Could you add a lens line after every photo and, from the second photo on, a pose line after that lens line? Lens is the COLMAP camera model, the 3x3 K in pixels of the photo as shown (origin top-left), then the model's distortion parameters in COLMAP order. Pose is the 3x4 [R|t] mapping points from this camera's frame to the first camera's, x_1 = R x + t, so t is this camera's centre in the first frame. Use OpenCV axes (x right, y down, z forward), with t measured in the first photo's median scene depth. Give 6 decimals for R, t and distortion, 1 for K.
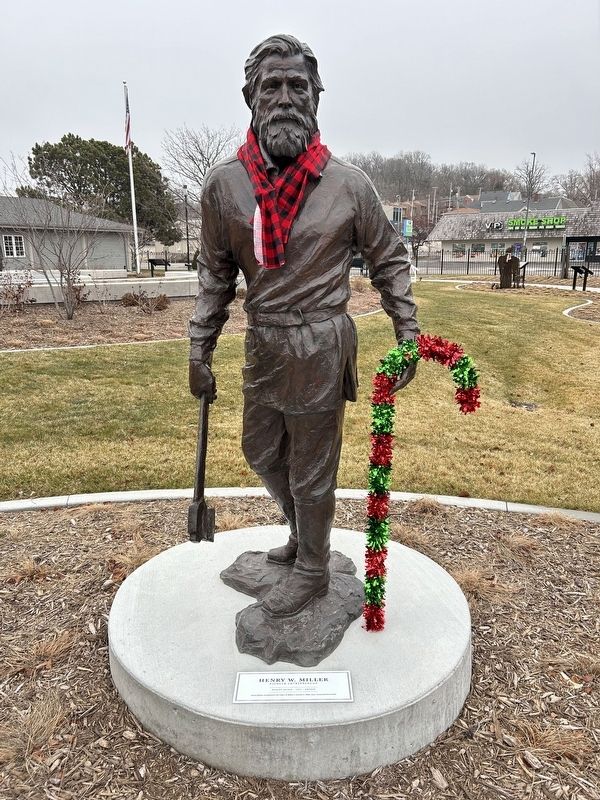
lens RADIAL K [[598.6, 0, 296.8], [0, 598.6, 397.2], [0, 0, 1]] dist [0.037919, -0.034805]
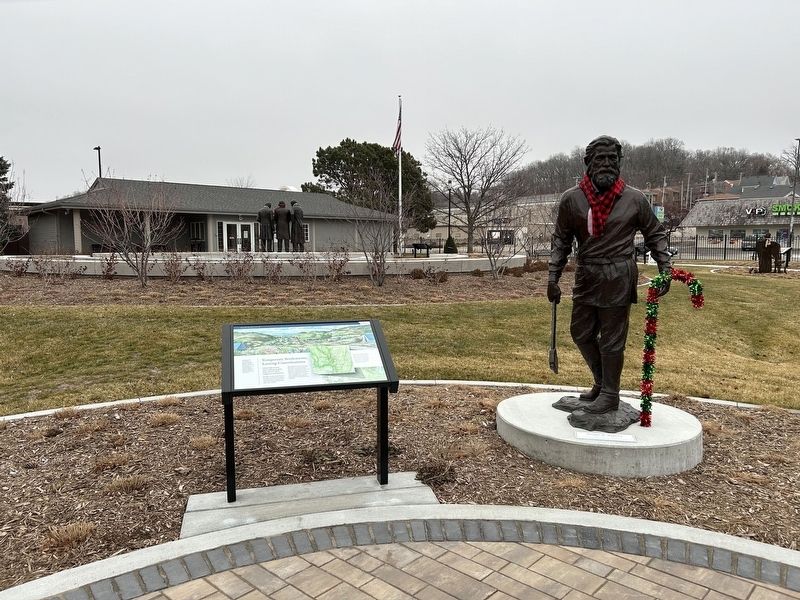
lens RADIAL K [[598.6, 0, 396.4], [0, 598.6, 301.9], [0, 0, 1]] dist [0.037919, -0.034805]
pose [[0.973538, 0.026805, -0.226948, -0.052929], [-0.056335, 0.990599, -0.124660, 0.069907], [0.221473, 0.134146, 0.965896, -0.260166]]
